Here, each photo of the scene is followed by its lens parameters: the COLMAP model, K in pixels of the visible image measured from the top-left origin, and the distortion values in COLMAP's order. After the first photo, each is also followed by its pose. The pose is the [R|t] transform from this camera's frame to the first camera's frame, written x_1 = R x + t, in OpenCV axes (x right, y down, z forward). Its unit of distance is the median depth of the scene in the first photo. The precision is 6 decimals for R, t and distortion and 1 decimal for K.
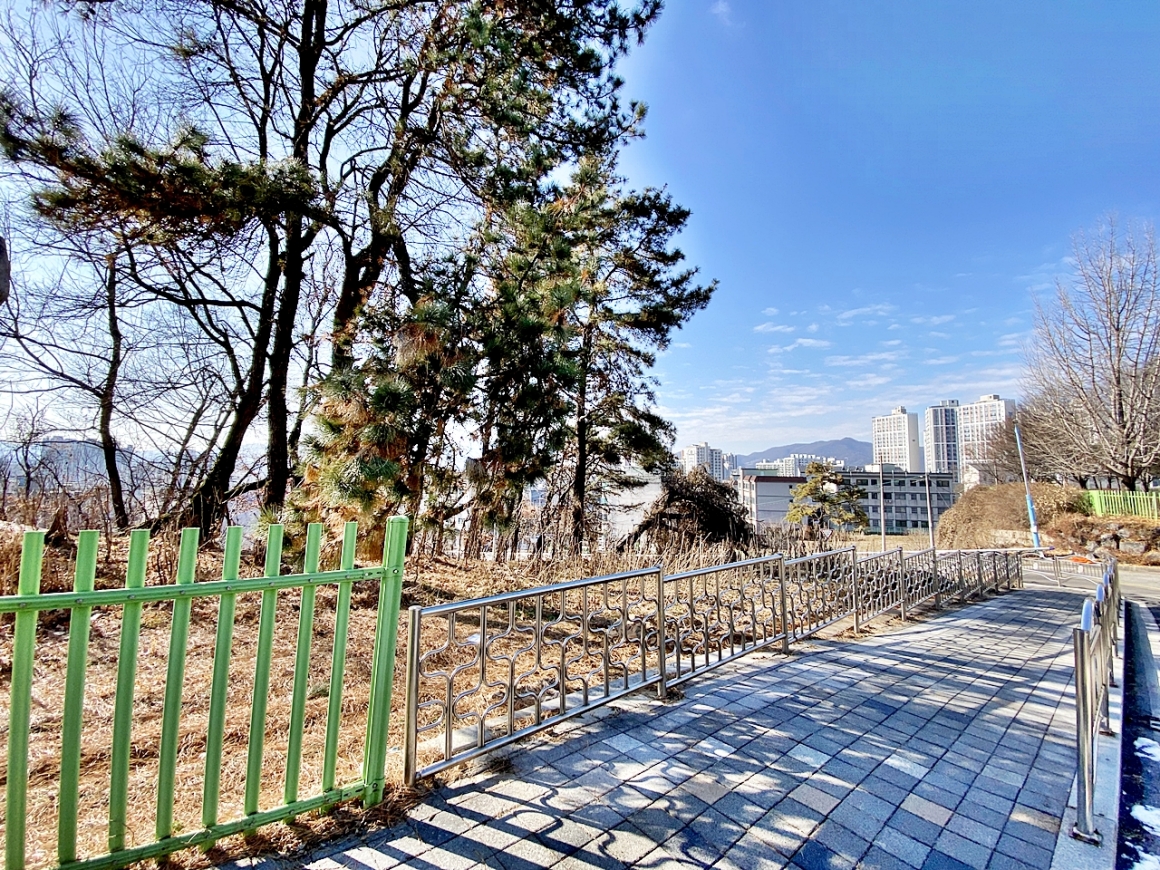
lens RADIAL K [[474.2, 0, 580.0], [0, 474.2, 435.0], [0, 0, 1]] dist [0.003267, -0.013857]
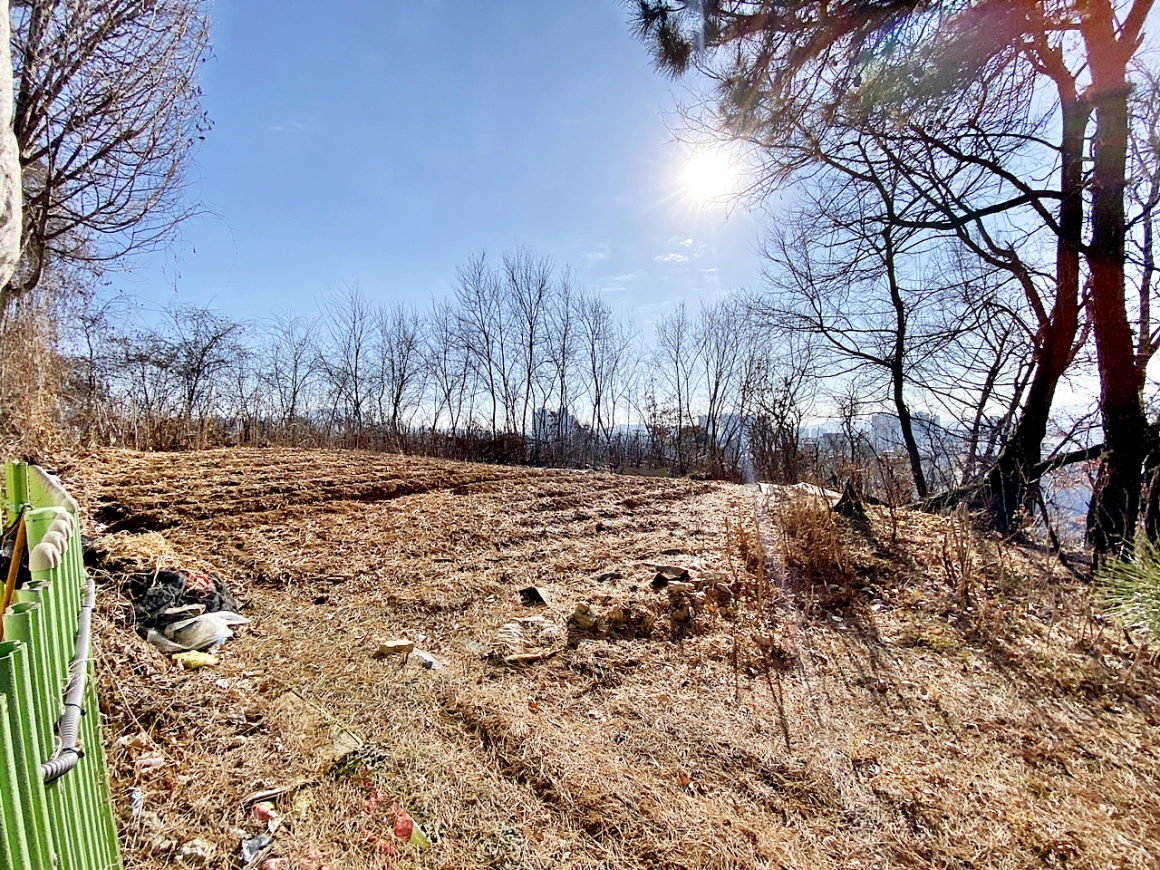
lens RADIAL K [[474.2, 0, 580.0], [0, 474.2, 435.0], [0, 0, 1]] dist [0.003267, -0.013857]
pose [[0.158502, -0.025255, -0.987036, -0.101178], [0.090937, 0.995797, -0.010876, 0.013383], [0.983162, -0.088034, 0.160133, 0.137993]]
